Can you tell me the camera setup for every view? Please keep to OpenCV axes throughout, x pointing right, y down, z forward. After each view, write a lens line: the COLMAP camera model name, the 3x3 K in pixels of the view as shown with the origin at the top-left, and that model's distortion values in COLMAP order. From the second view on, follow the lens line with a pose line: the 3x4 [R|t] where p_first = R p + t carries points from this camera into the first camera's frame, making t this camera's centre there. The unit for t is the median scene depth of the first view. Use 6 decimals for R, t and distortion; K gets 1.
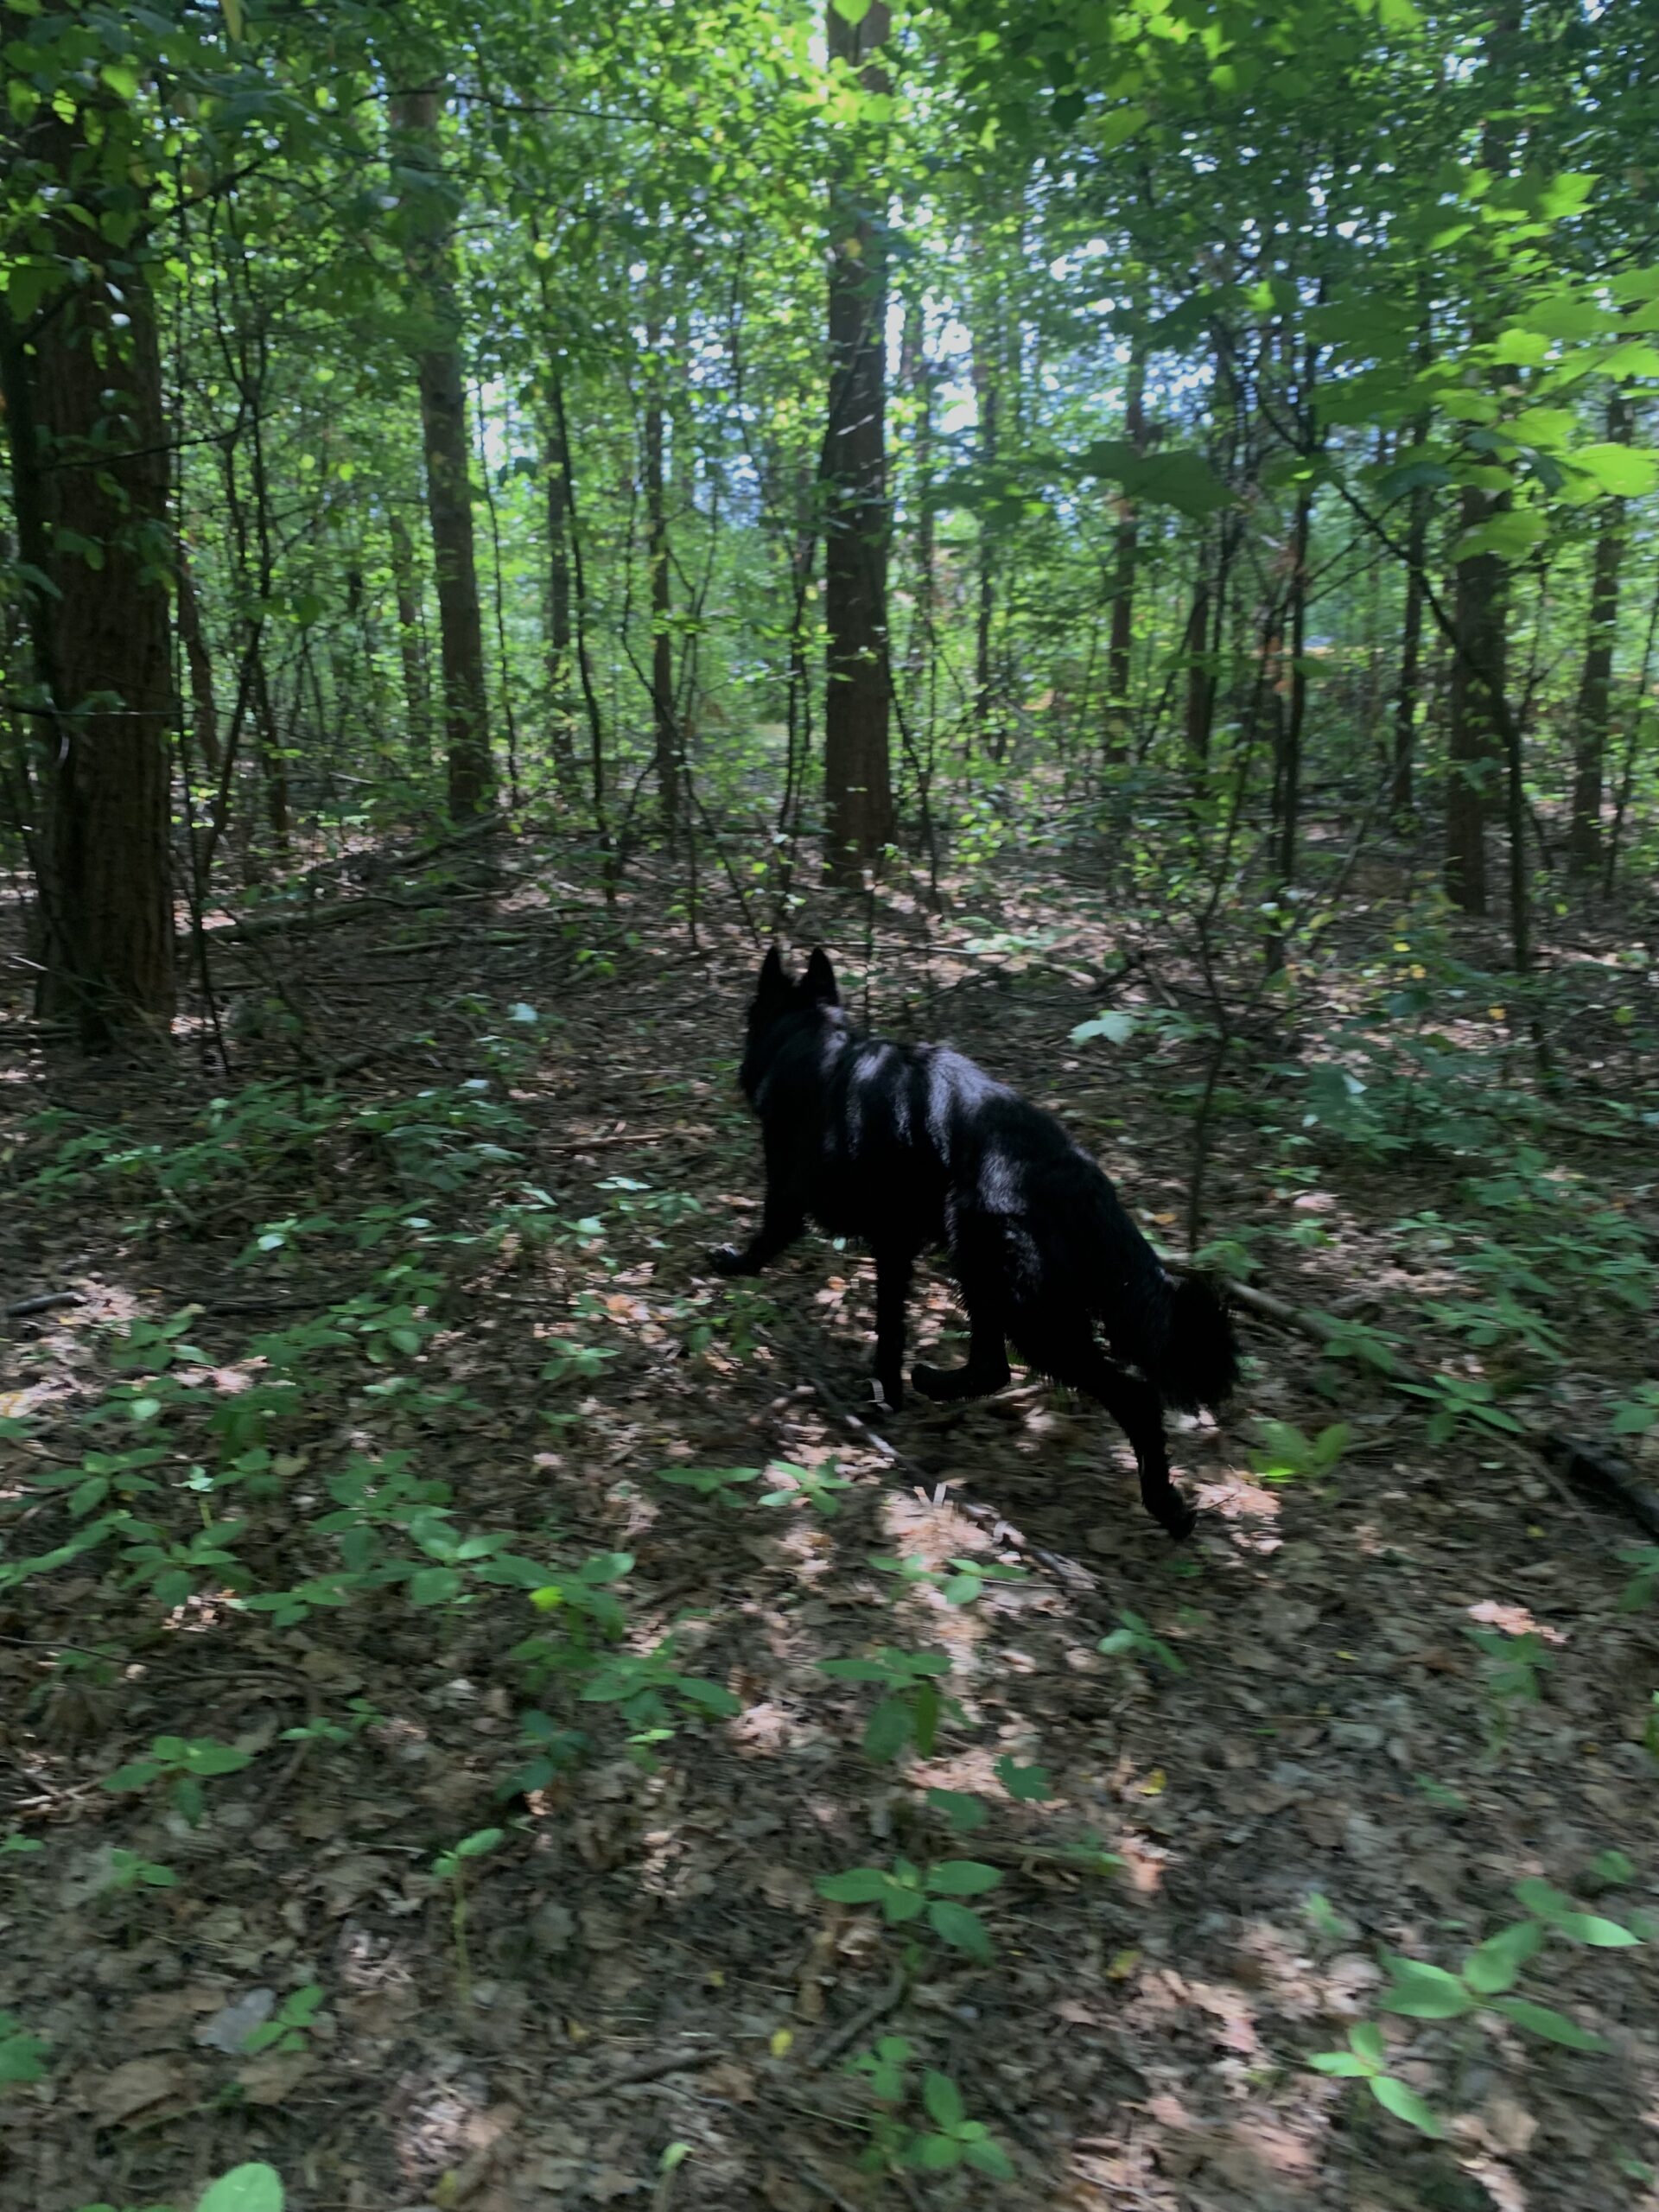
lens RADIAL K [[1672.8, 0, 832.5], [0, 1672.8, 1113.4], [0, 0, 1]] dist [-0.003535, -0.003314]
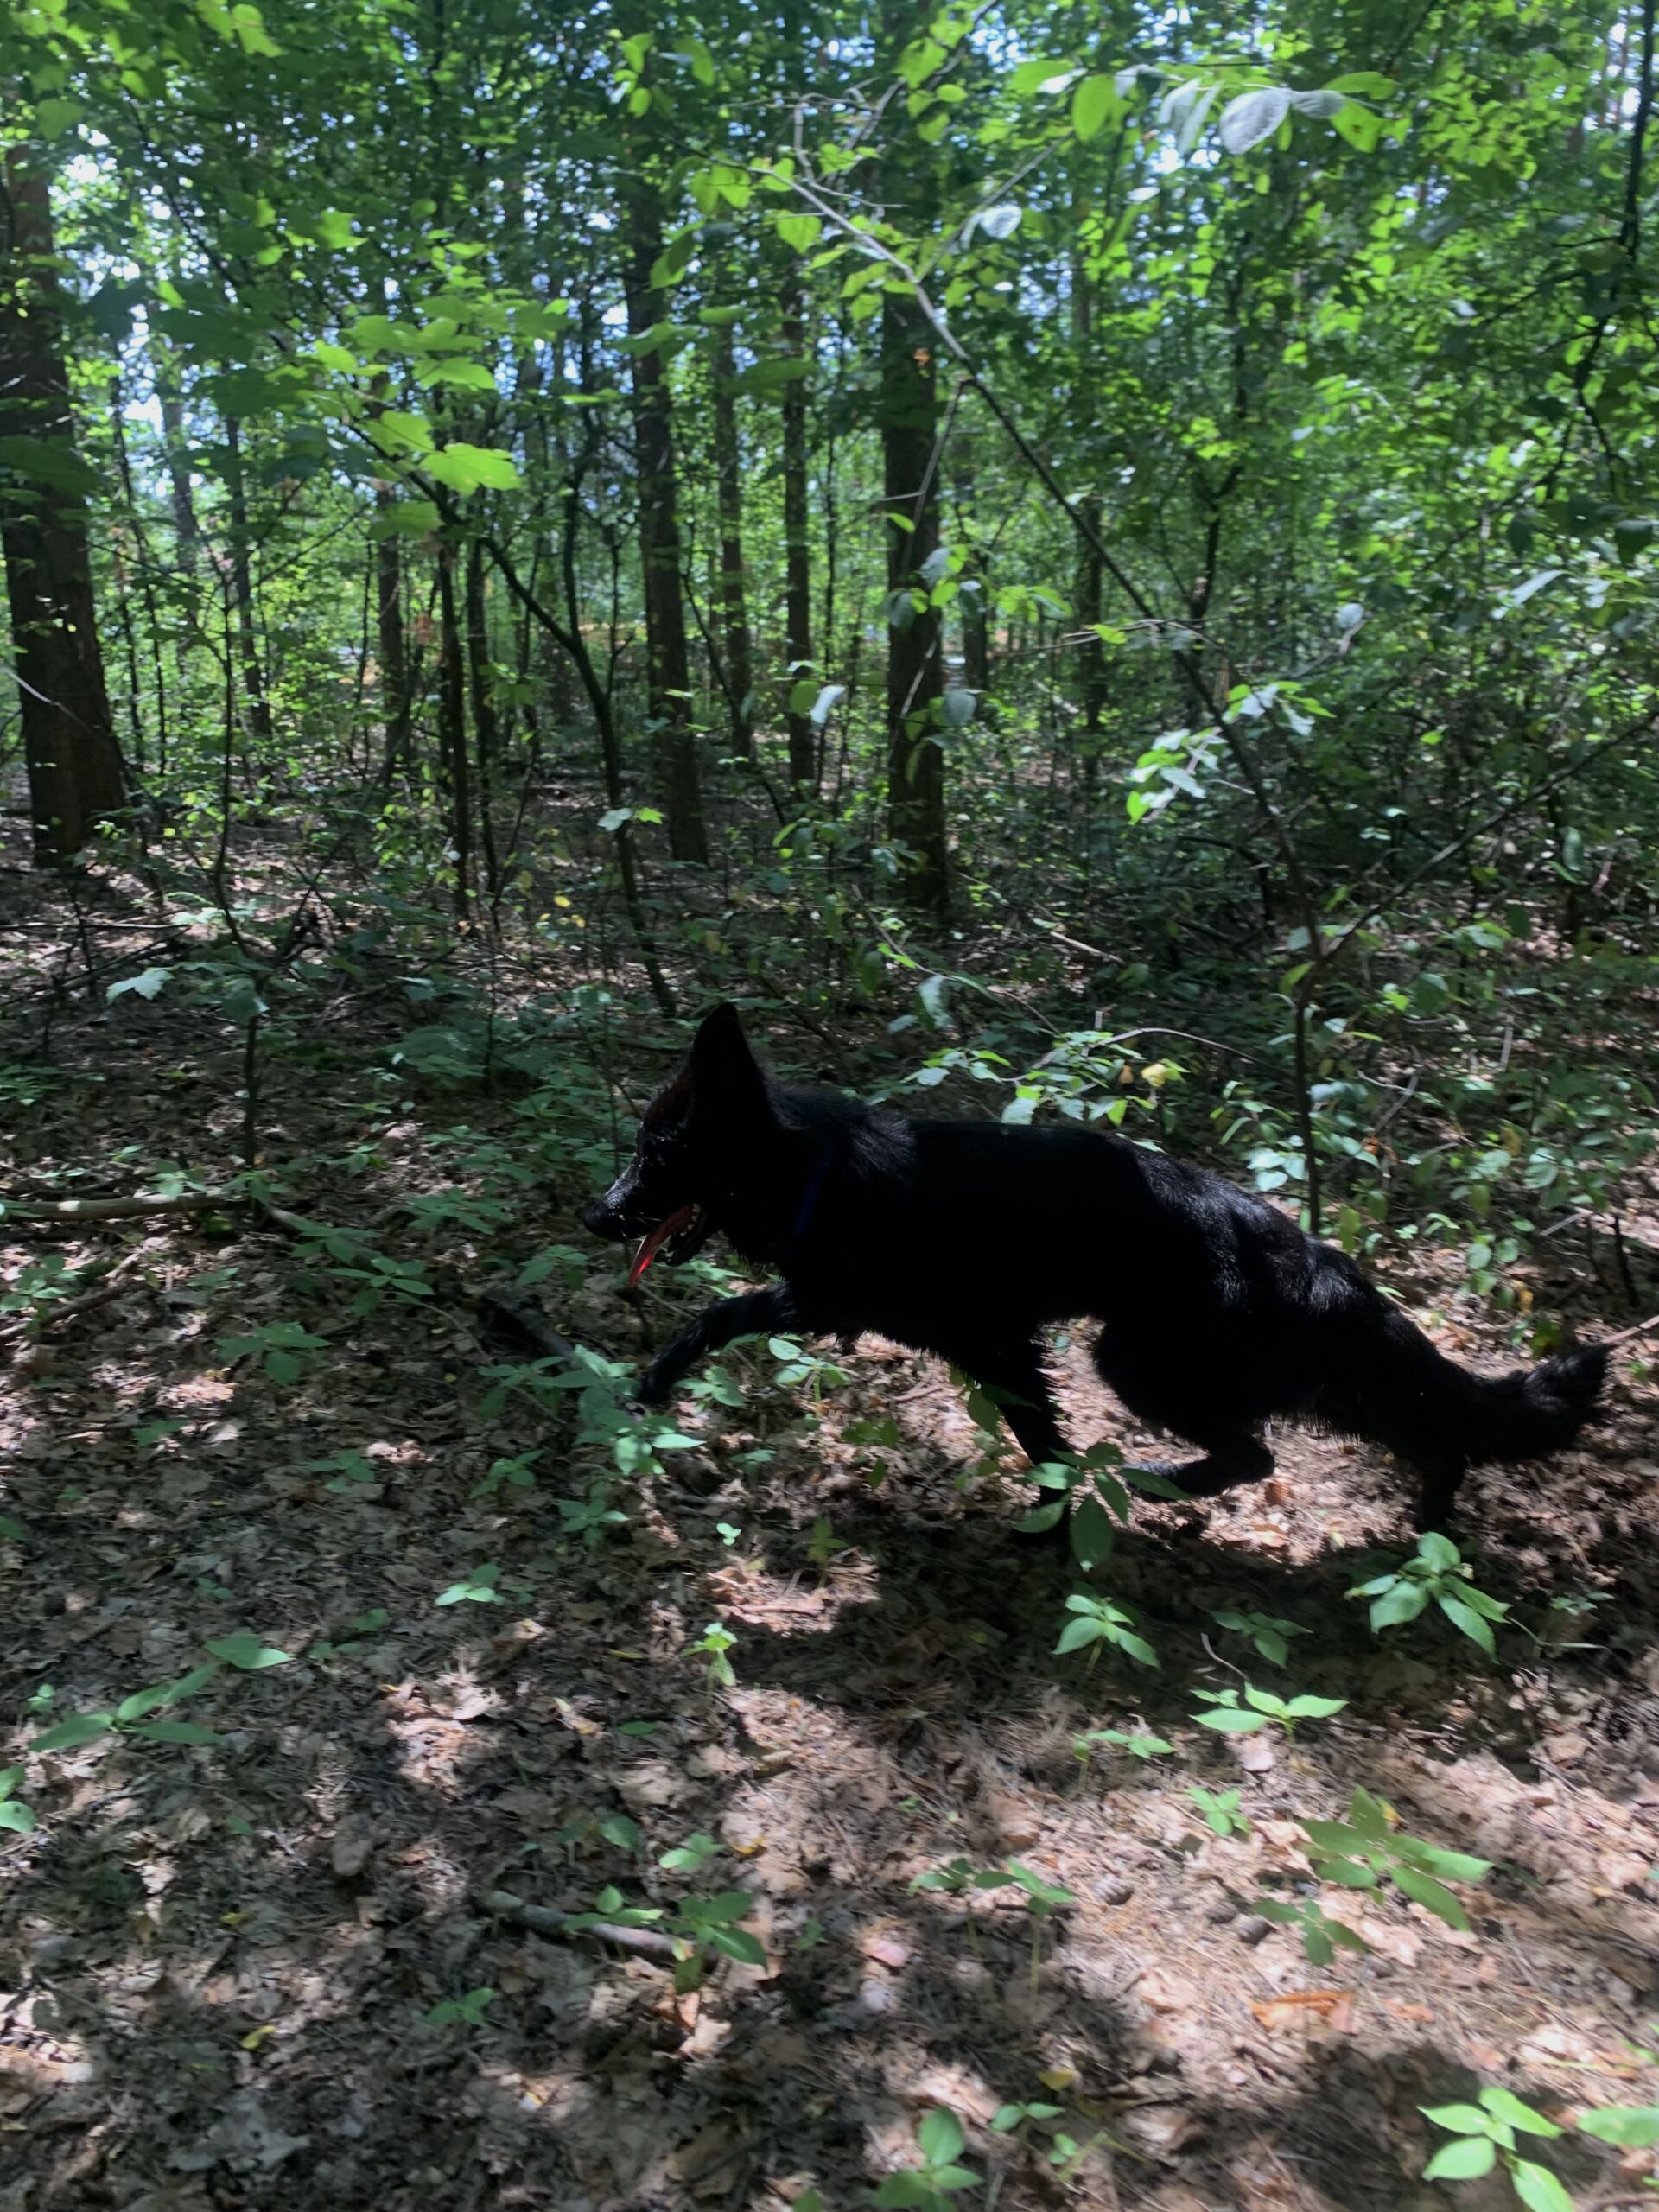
lens RADIAL K [[1672.8, 0, 829.7], [0, 1672.8, 1083.5], [0, 0, 1]] dist [-0.003535, -0.003314]
pose [[0.925422, -0.091652, 0.367687, 0.218719], [0.091930, 0.995624, 0.016801, 0.043003], [-0.367618, 0.018253, 0.929798, -0.158522]]
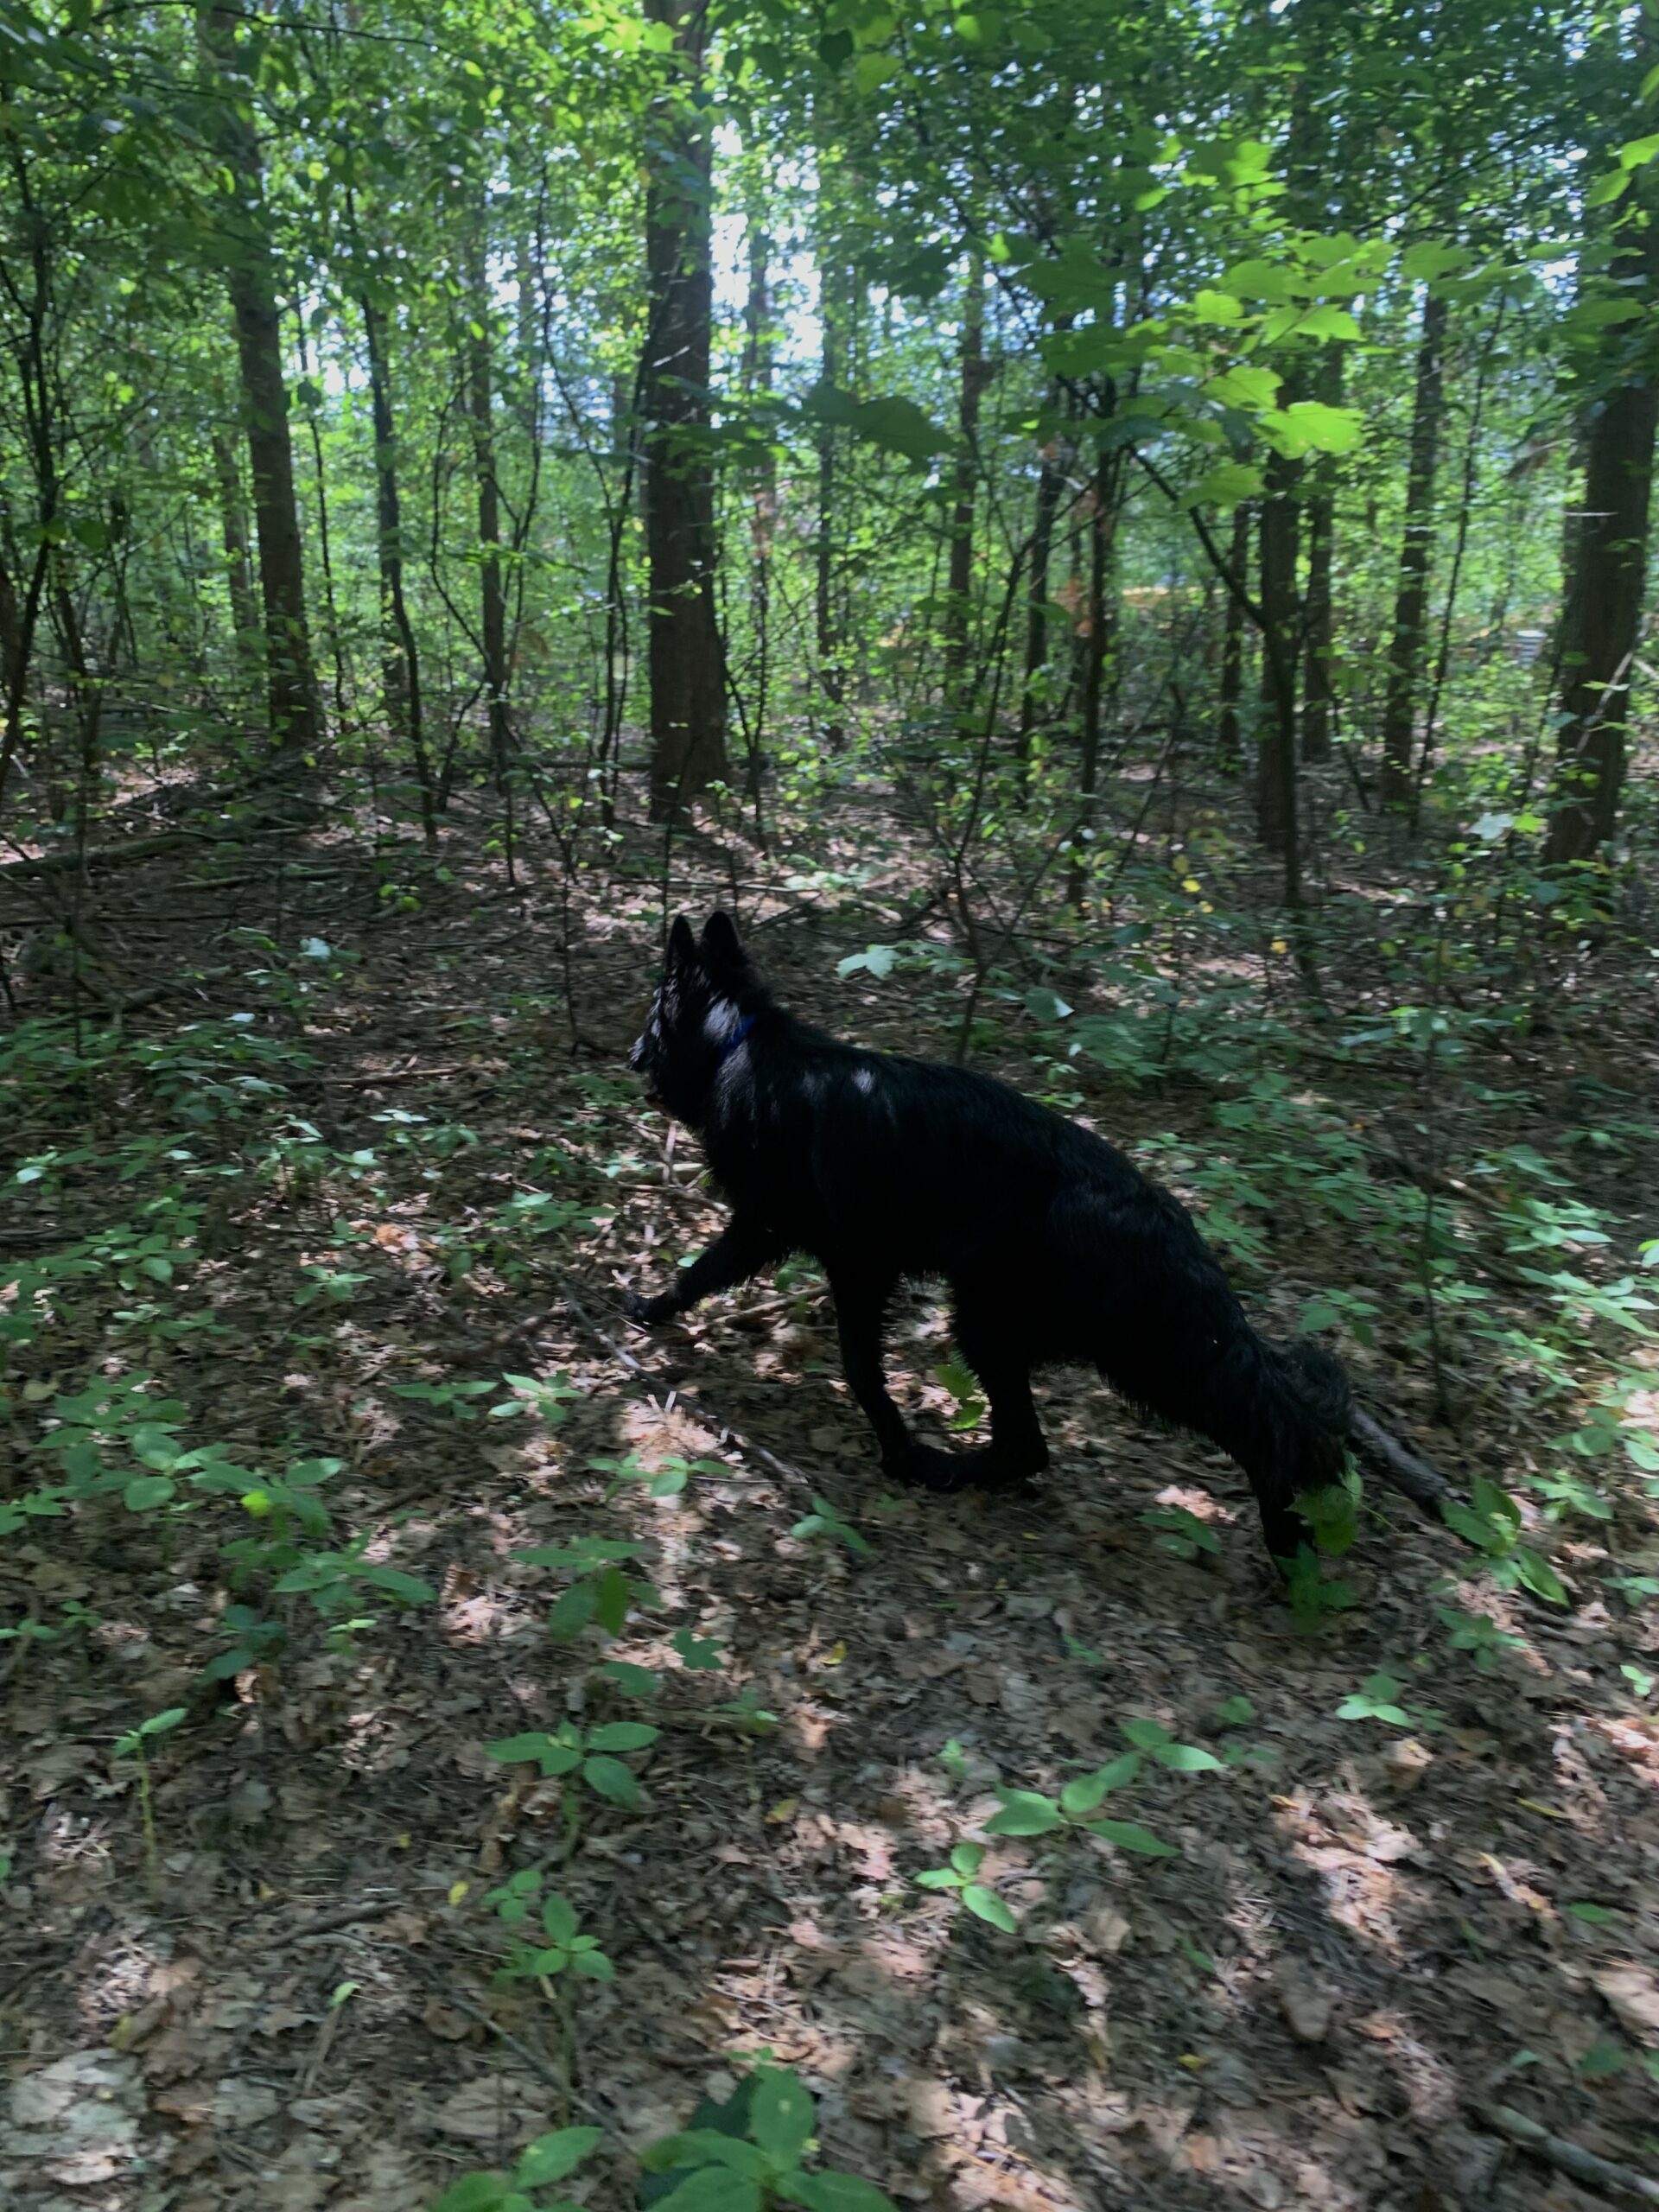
lens RADIAL K [[1672.8, 0, 829.0], [0, 1672.8, 1115.4], [0, 0, 1]] dist [-0.003535, -0.003314]
pose [[0.996450, -0.010227, 0.083566, 0.065199], [0.007081, 0.999258, 0.037854, 0.007306], [-0.083892, -0.037128, 0.995783, -0.041647]]
